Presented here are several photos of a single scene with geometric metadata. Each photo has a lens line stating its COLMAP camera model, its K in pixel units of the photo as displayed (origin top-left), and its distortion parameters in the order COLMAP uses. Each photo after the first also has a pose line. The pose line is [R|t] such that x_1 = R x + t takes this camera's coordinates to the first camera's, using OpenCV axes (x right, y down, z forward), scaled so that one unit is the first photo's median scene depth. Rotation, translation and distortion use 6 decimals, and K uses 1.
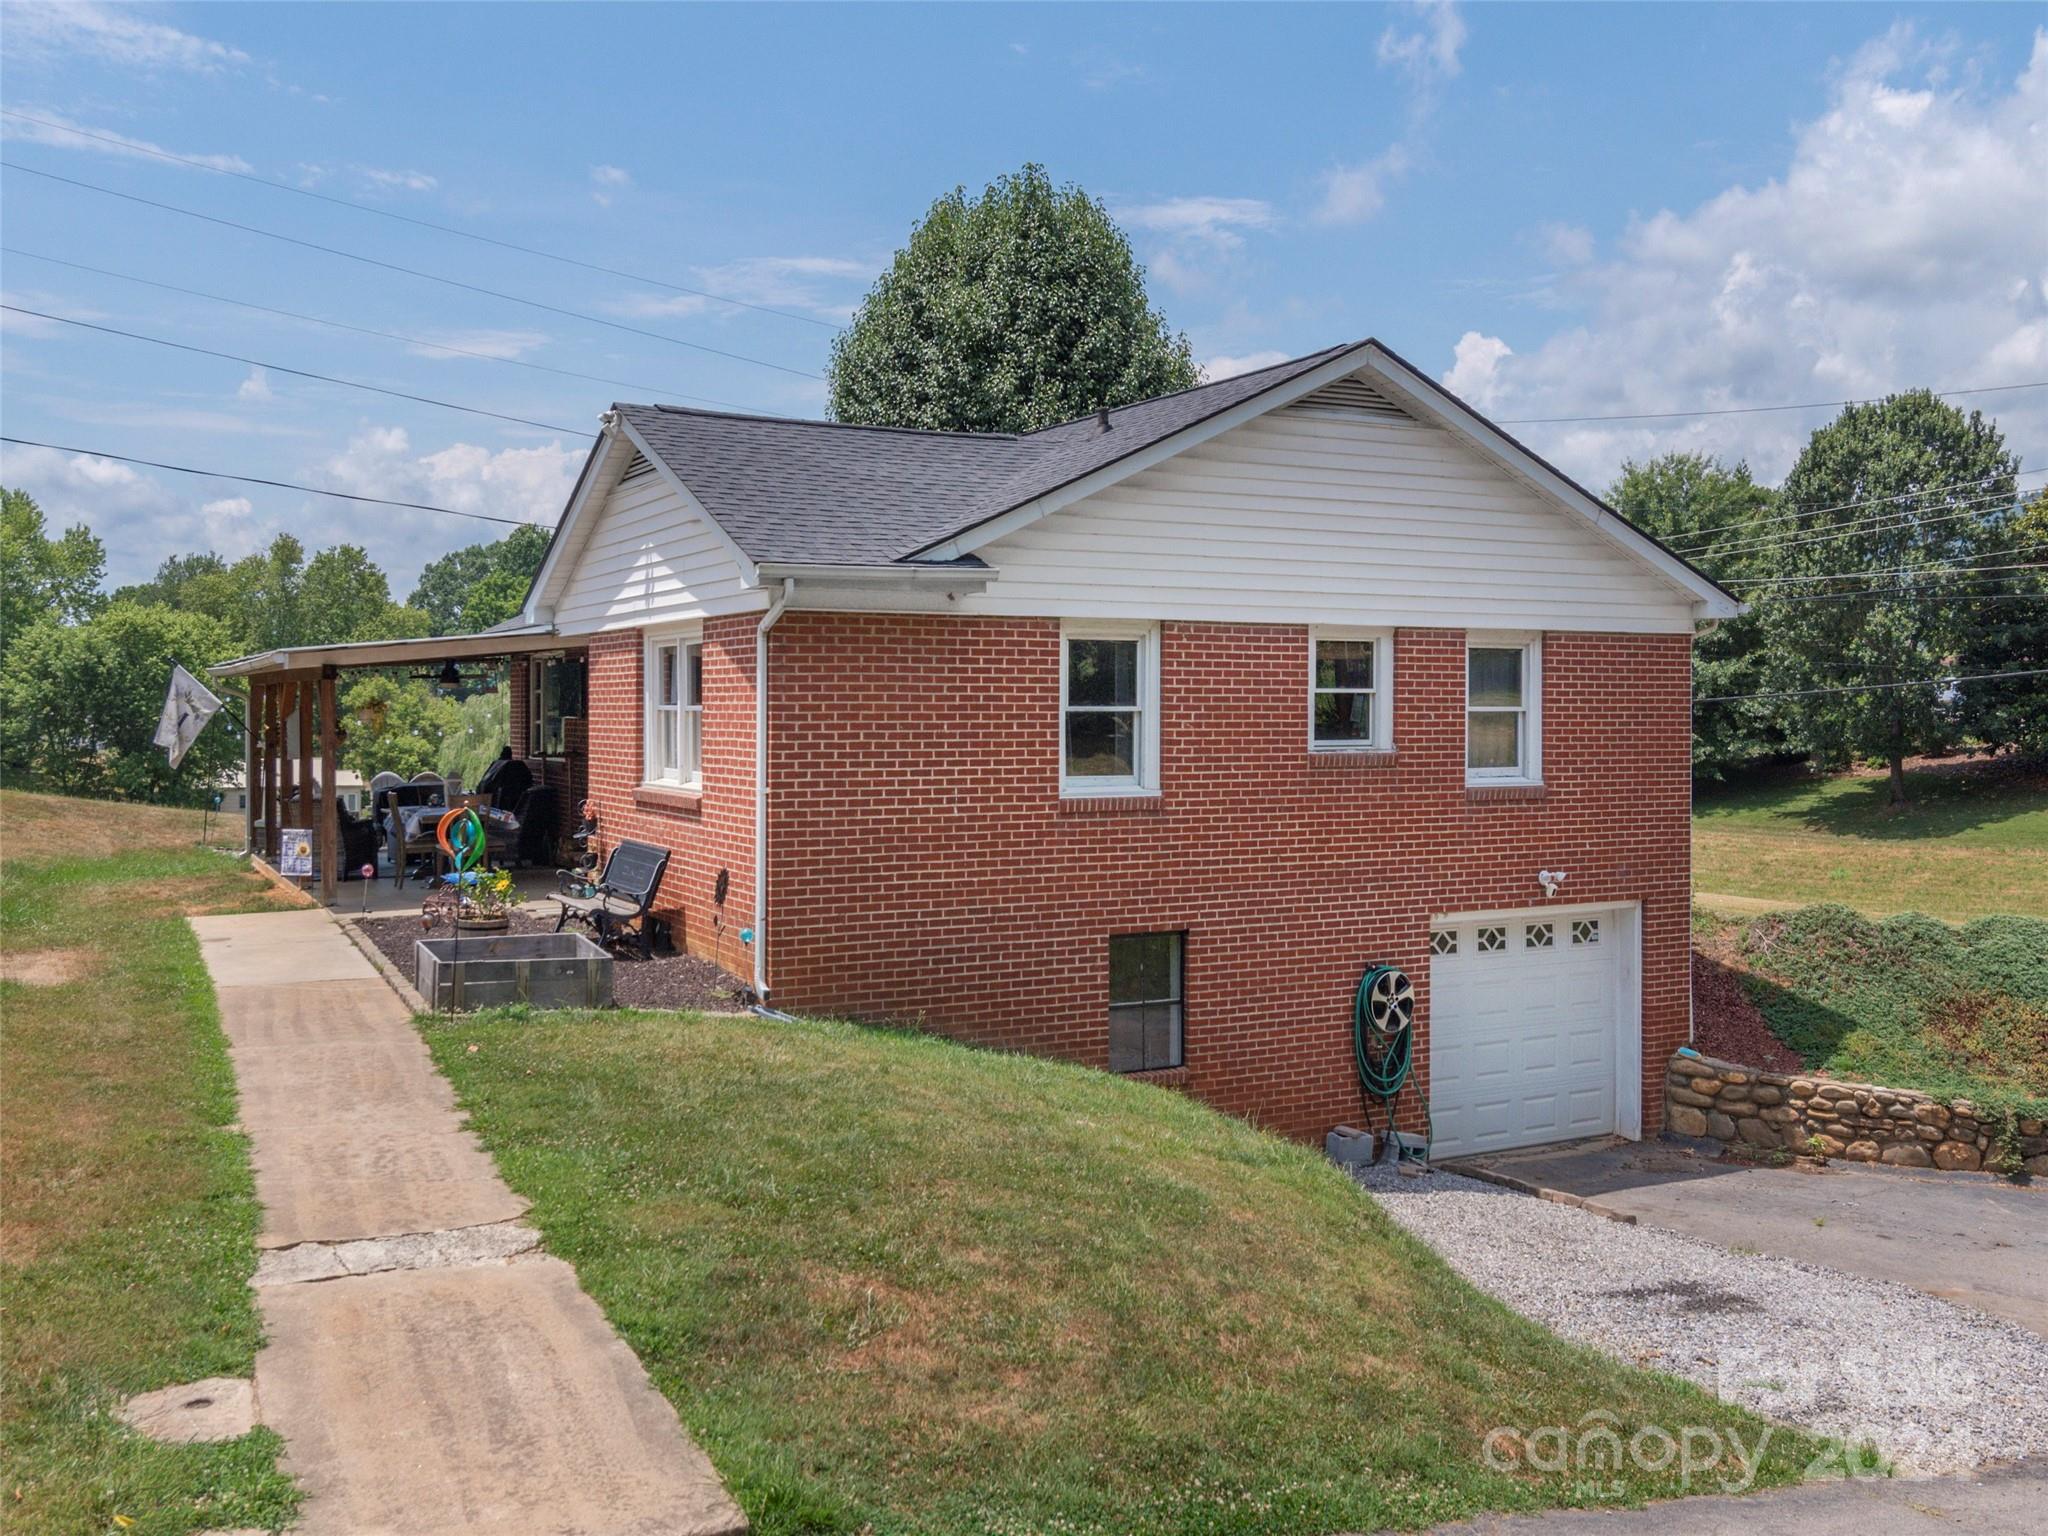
lens RADIAL K [[1820.0, 0, 1010.9], [0, 1820.0, 712.7], [0, 0, 1]] dist [0.000458, -0.035642]
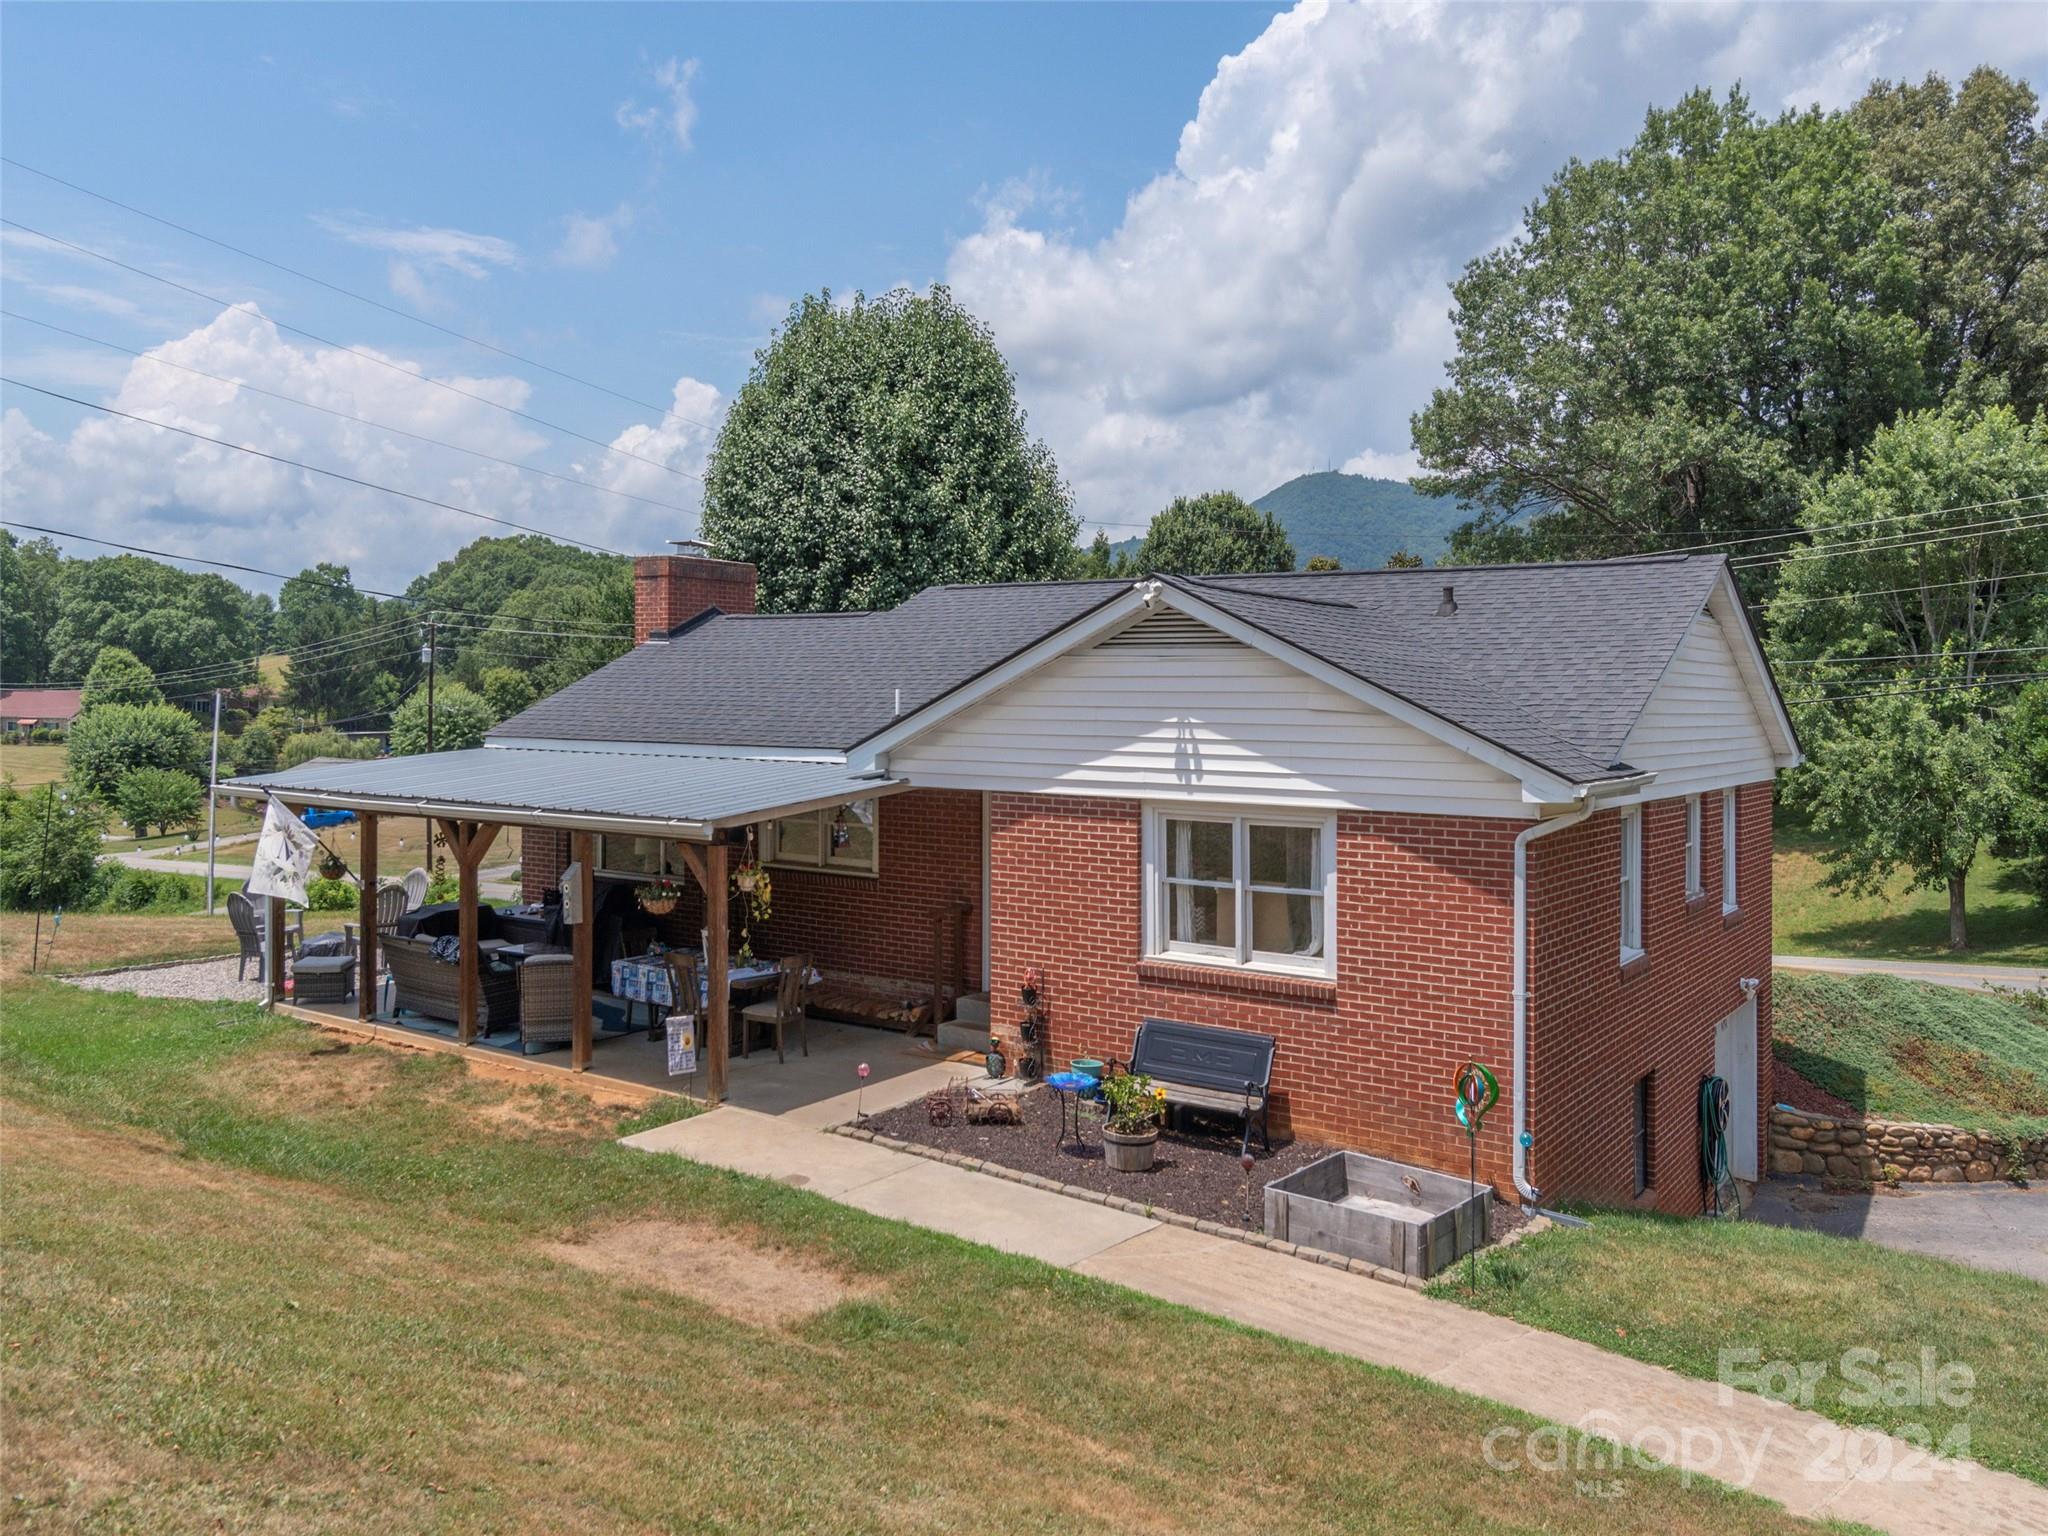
lens RADIAL K [[1577.7, 0, 1000.5], [0, 1577.7, 724.3], [0, 0, 1]] dist [-0.012506, 0.002610]
pose [[0.890865, 0.004494, 0.454246, -0.645297], [-0.011530, 0.999853, 0.012720, -0.095157], [-0.454122, -0.016569, 0.890785, 0.268735]]
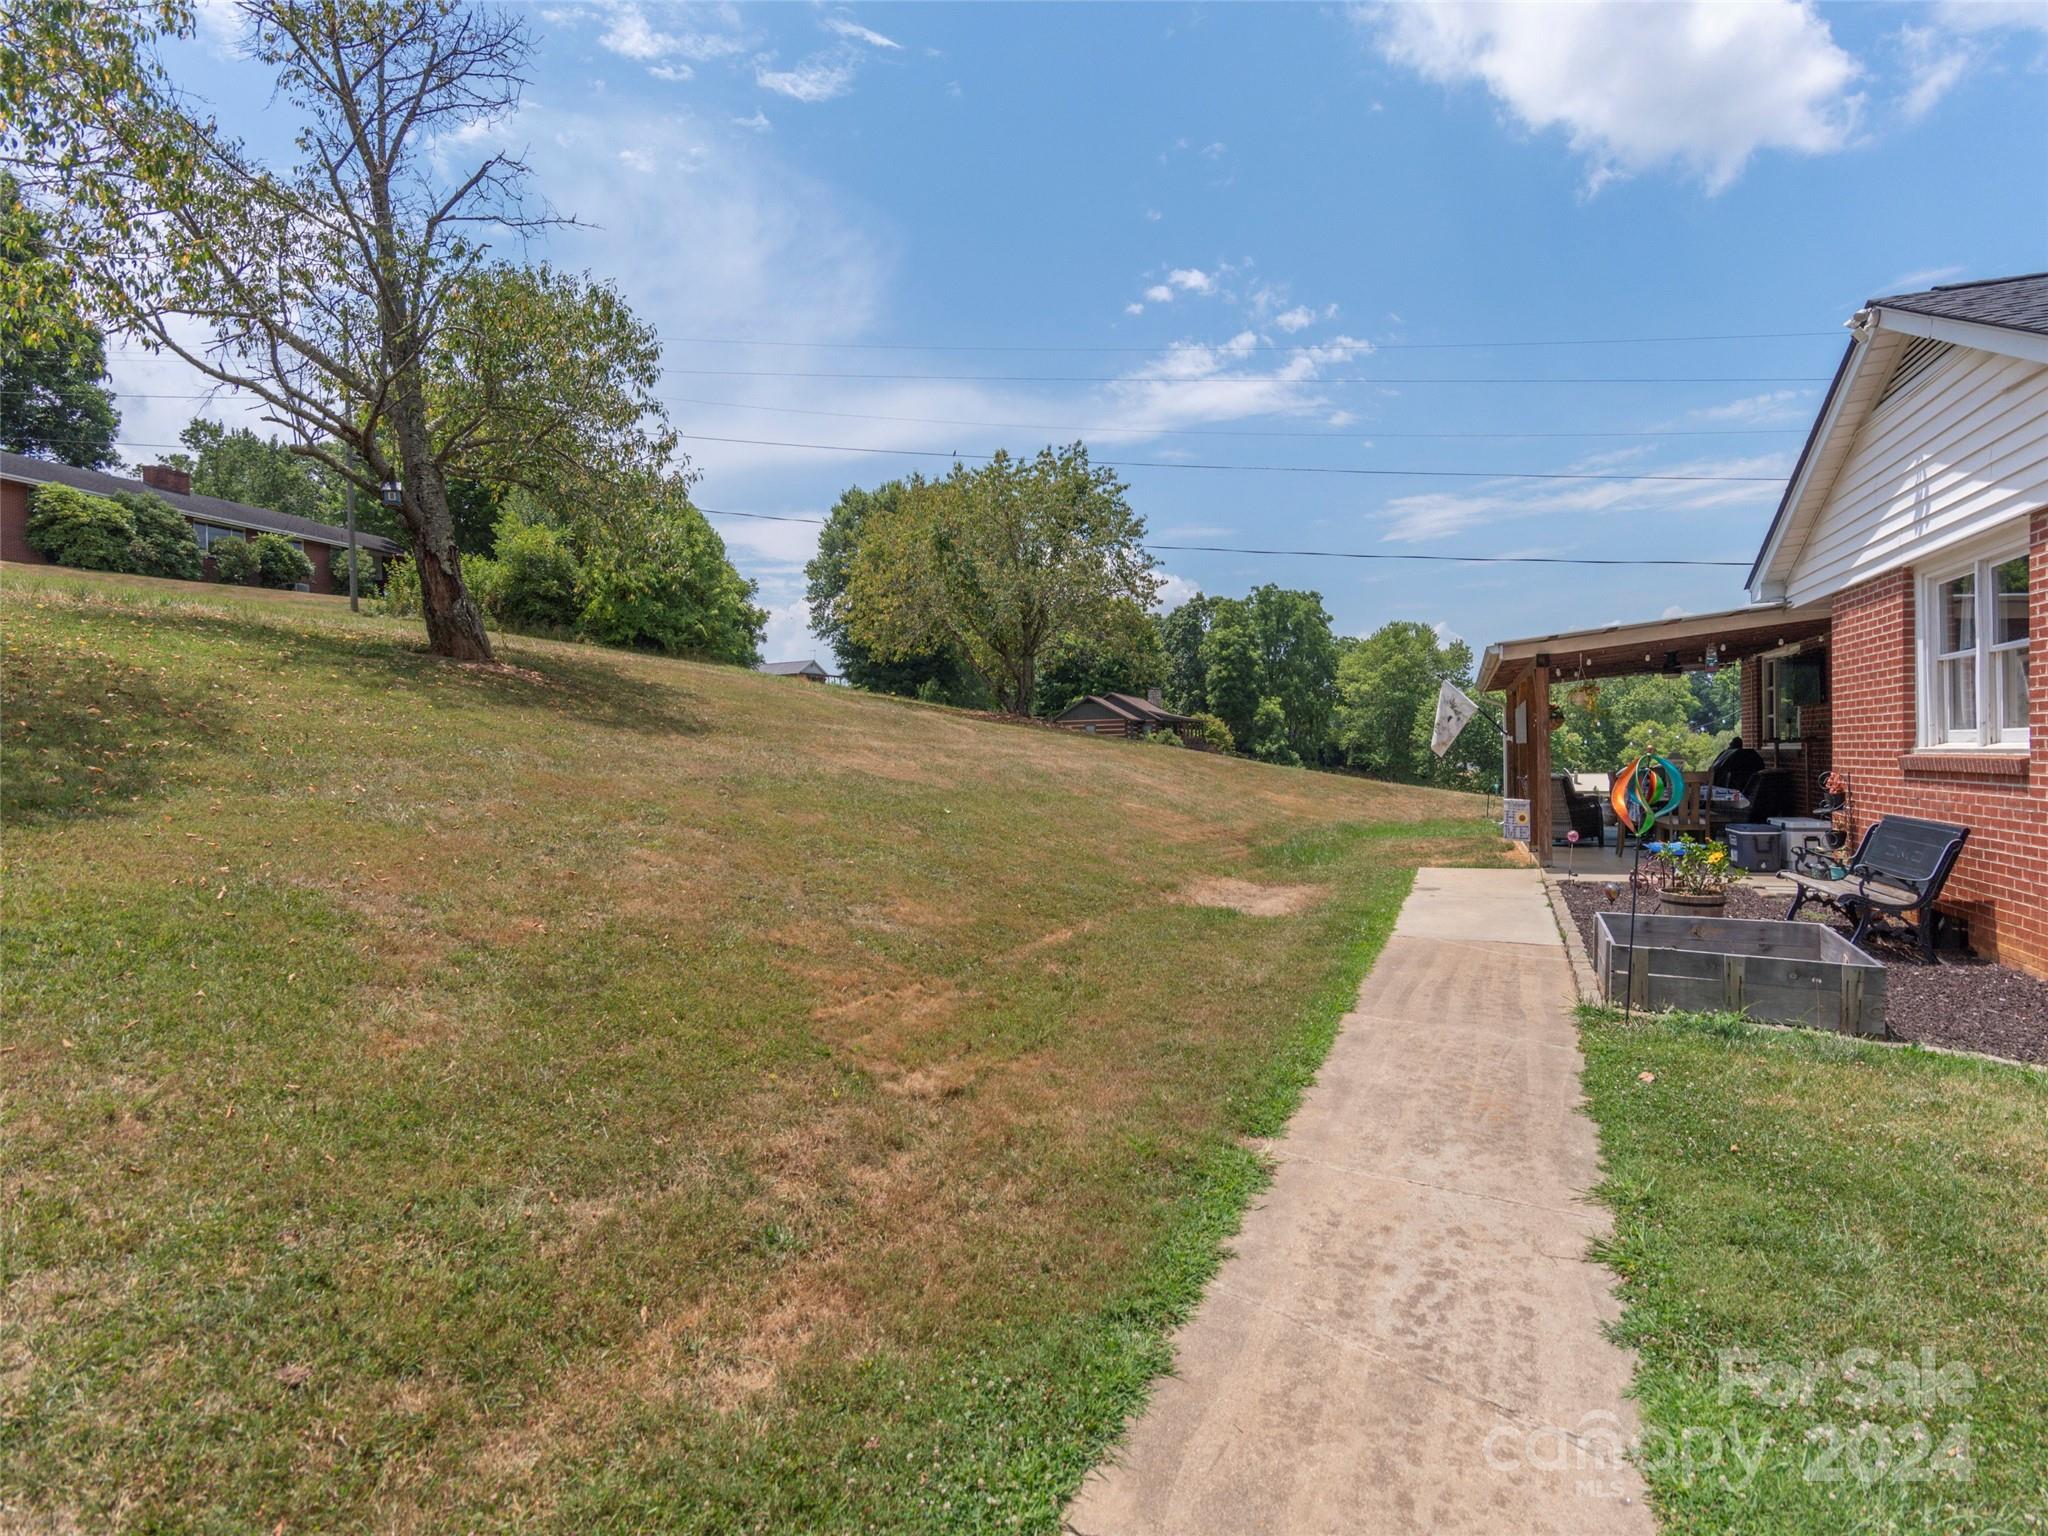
lens RADIAL K [[1019.3, 0, 1025.3], [0, 1019.3, 765.6], [0, 0, 1]] dist [0.013196, 0.000941]
pose [[0.631080, -0.004487, -0.775704, -0.089637], [0.014571, 0.999875, 0.006071, 0.036481], [0.775581, -0.015134, 0.631067, 0.368105]]
